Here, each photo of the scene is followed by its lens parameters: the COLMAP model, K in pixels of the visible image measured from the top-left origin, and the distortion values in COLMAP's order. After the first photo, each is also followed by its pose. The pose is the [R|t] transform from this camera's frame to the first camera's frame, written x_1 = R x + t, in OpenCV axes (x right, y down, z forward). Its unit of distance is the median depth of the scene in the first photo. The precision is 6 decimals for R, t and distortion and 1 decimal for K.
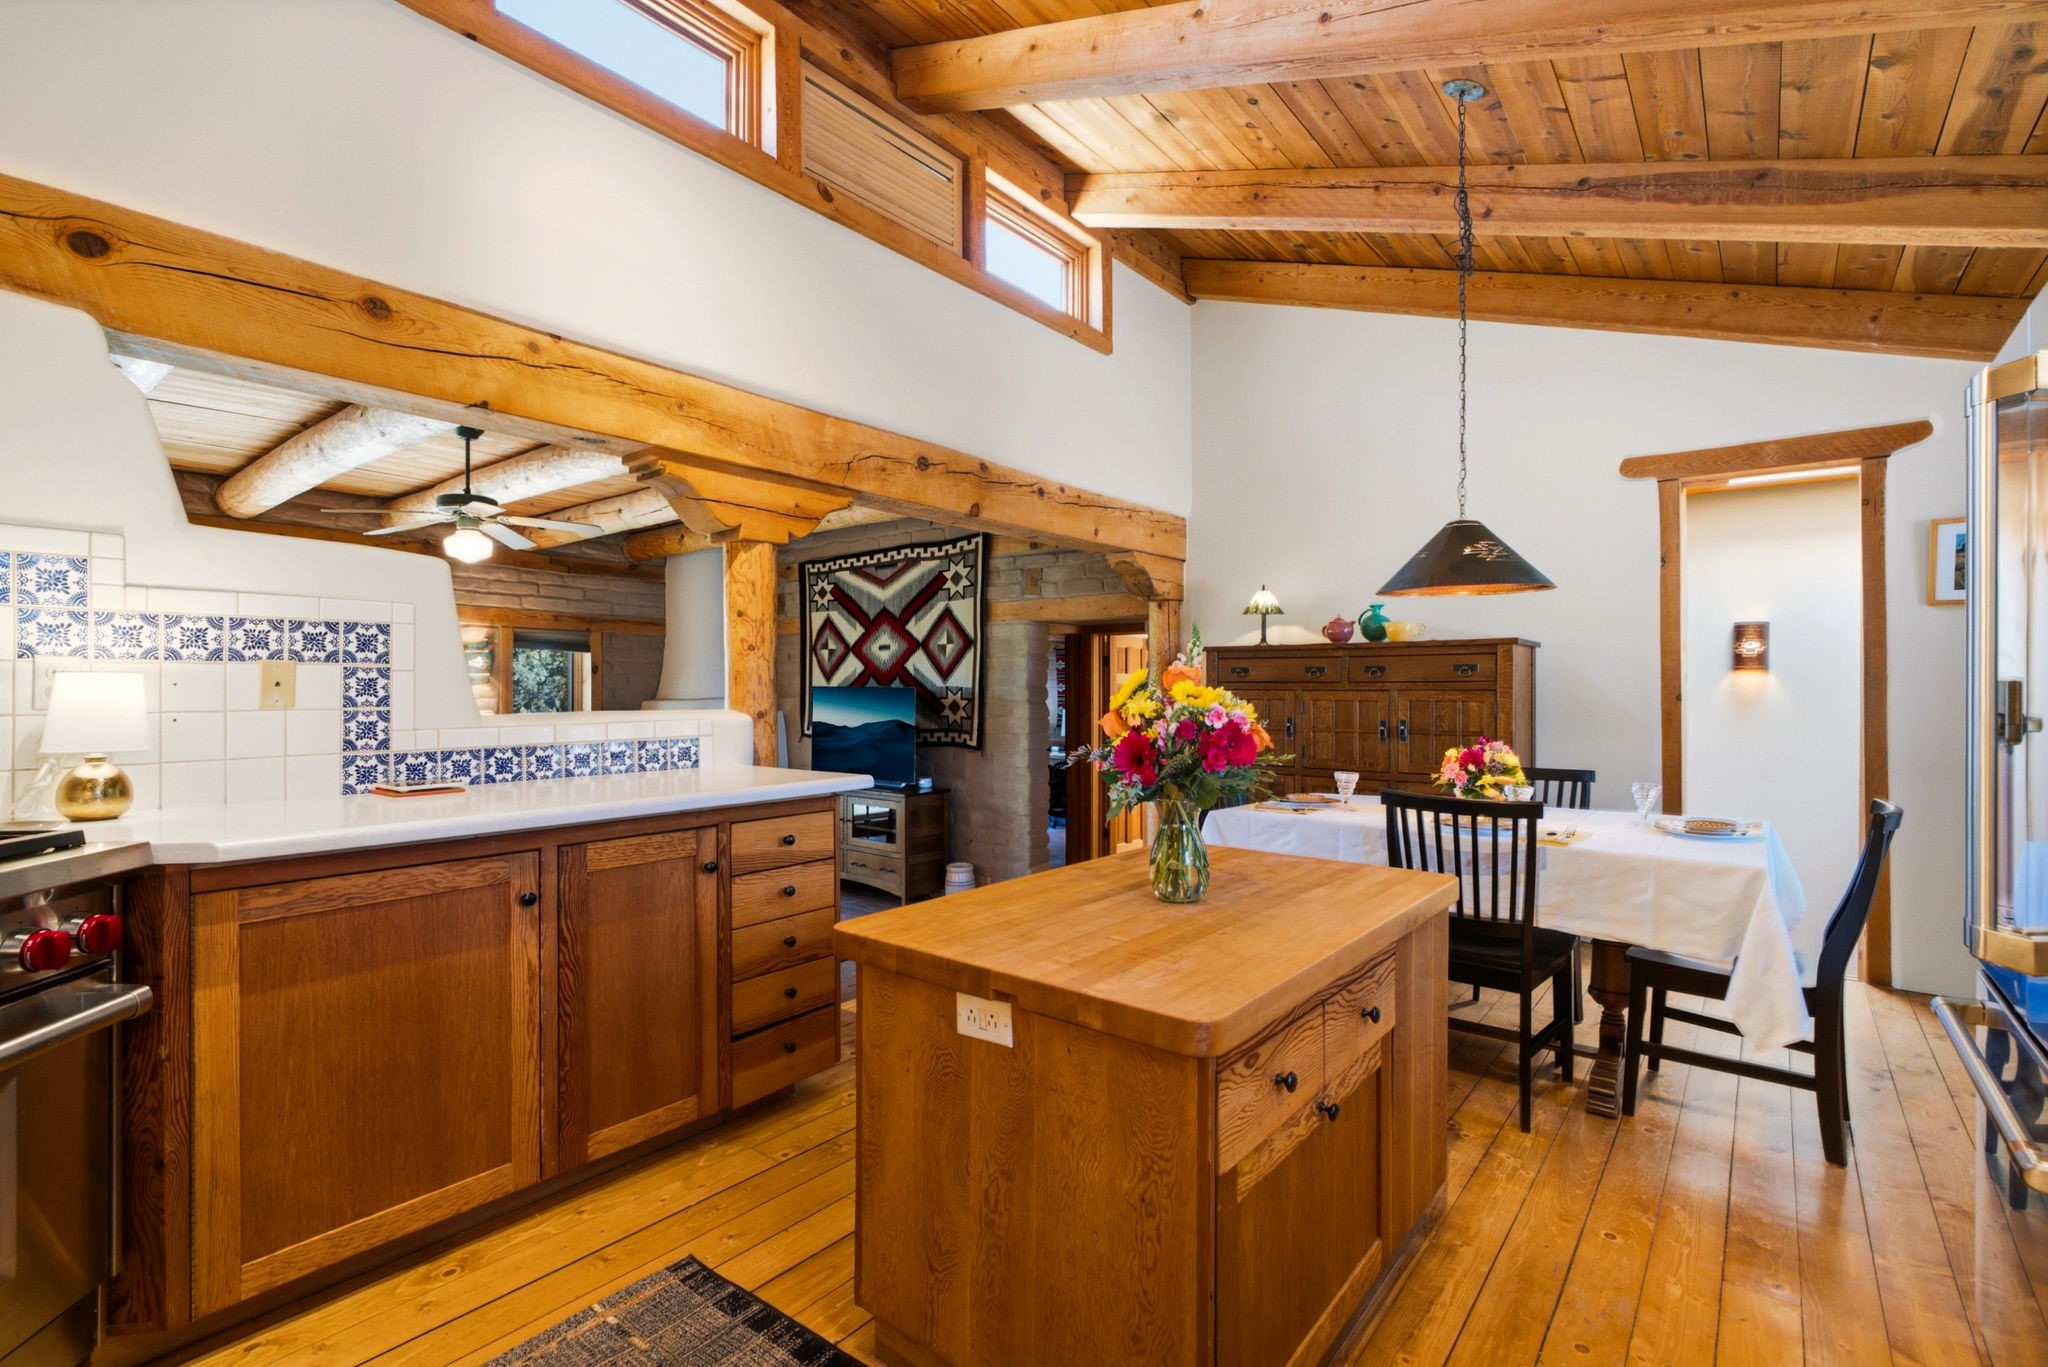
lens RADIAL K [[927.6, 0, 1024.0], [0, 927.6, 683.5], [0, 0, 1]] dist [-0.000948, -0.000056]
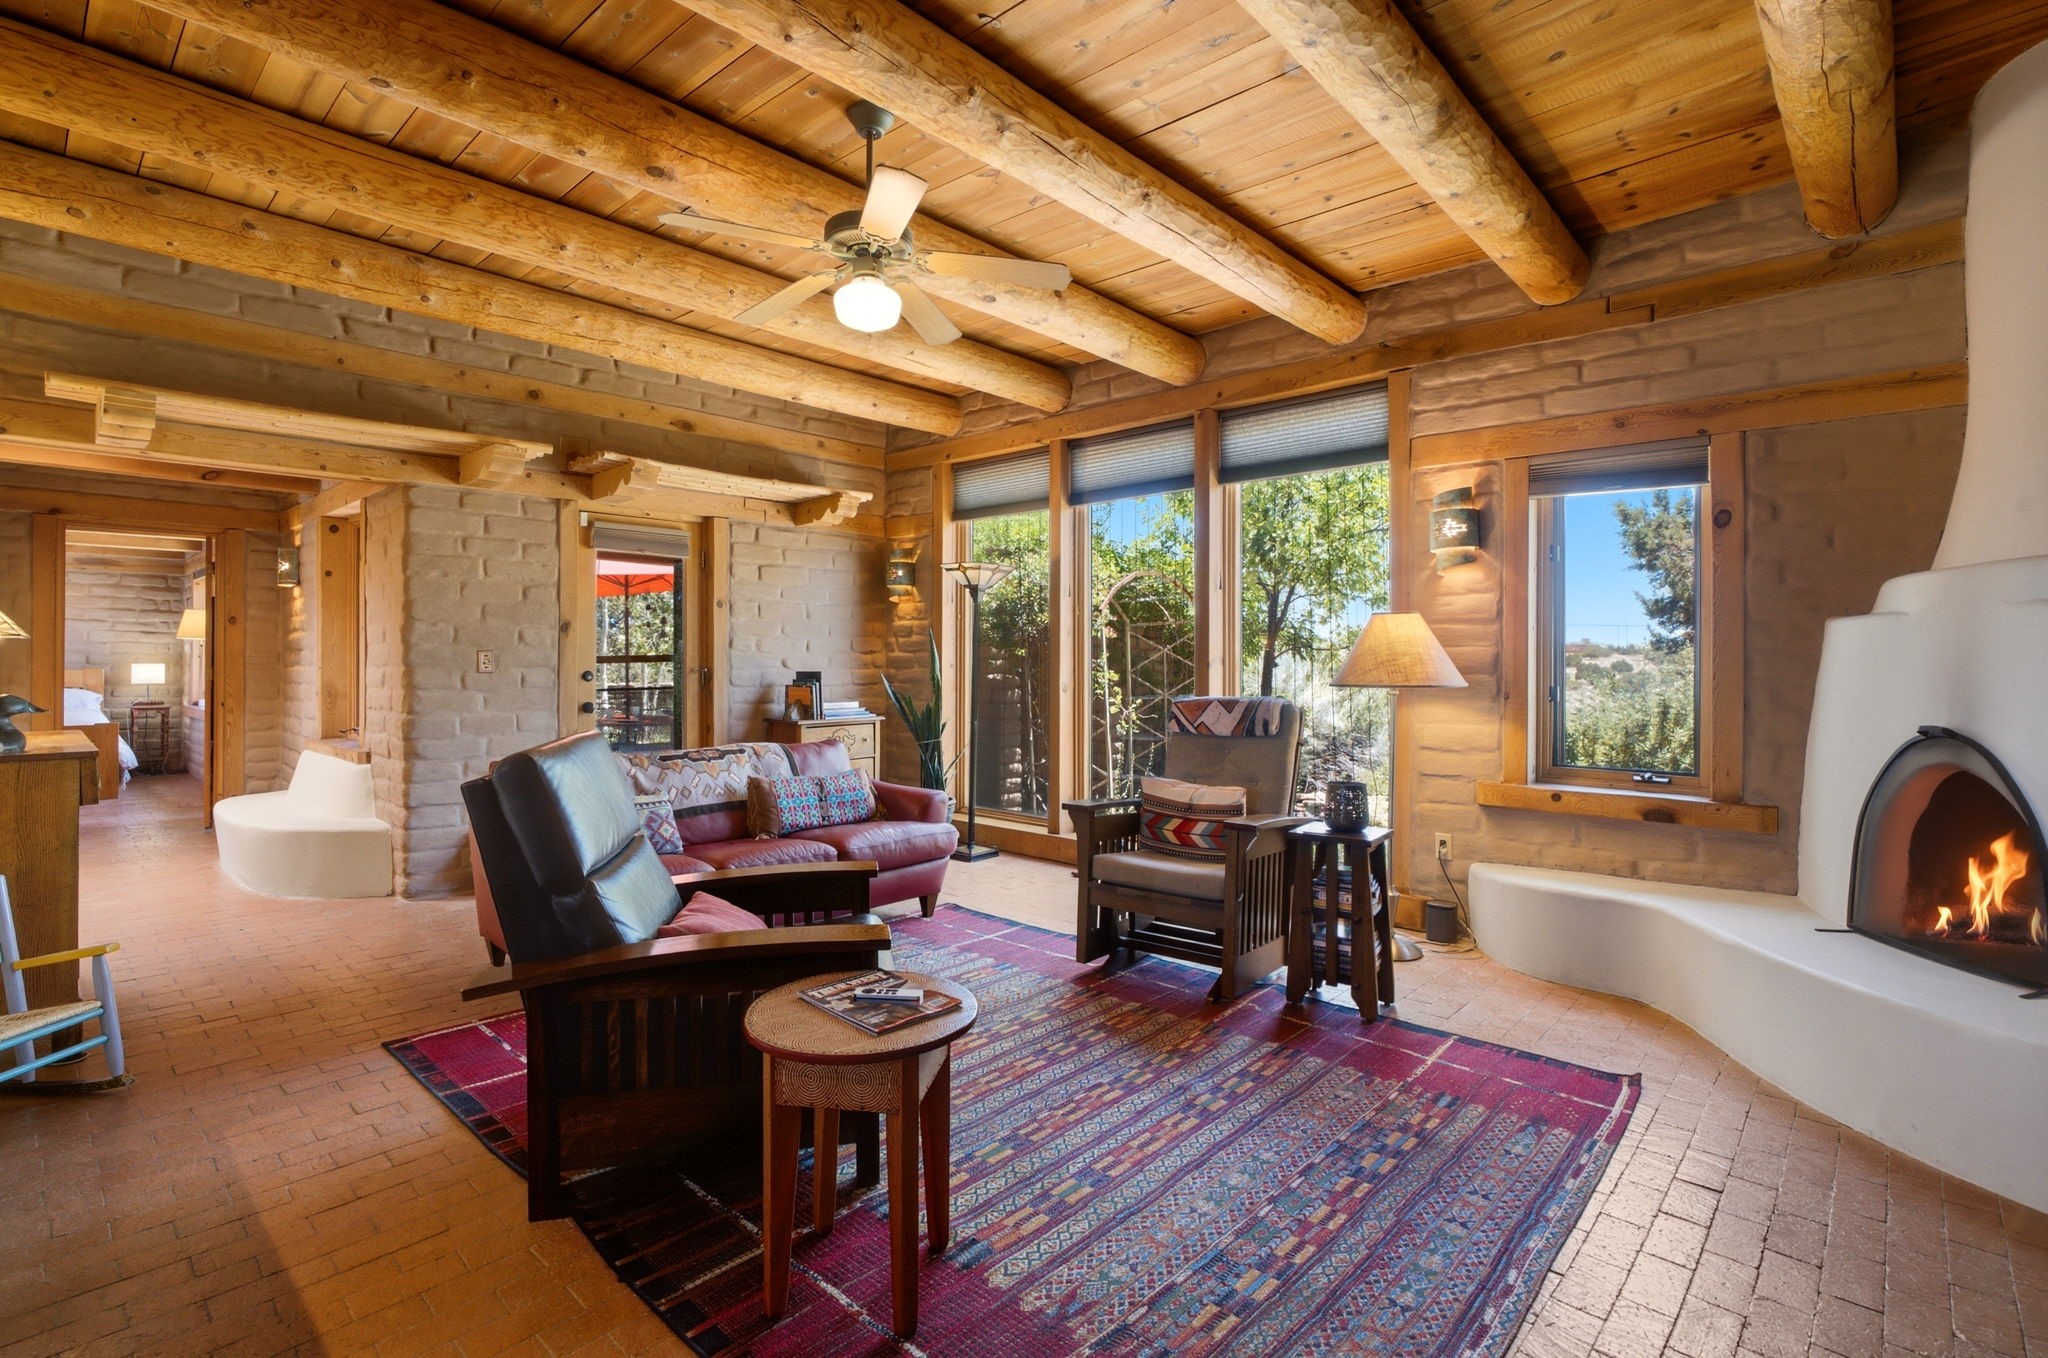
lens RADIAL K [[929.7, 0, 1010.4], [0, 929.7, 666.4], [0, 0, 1]] dist [-0.002955, -0.000287]
pose [[-0.051956, 0.005582, -0.998634, -0.003119], [0.000190, 0.999984, 0.005579, 0.060983], [0.998649, 0.000100, -0.051956, 0.790635]]
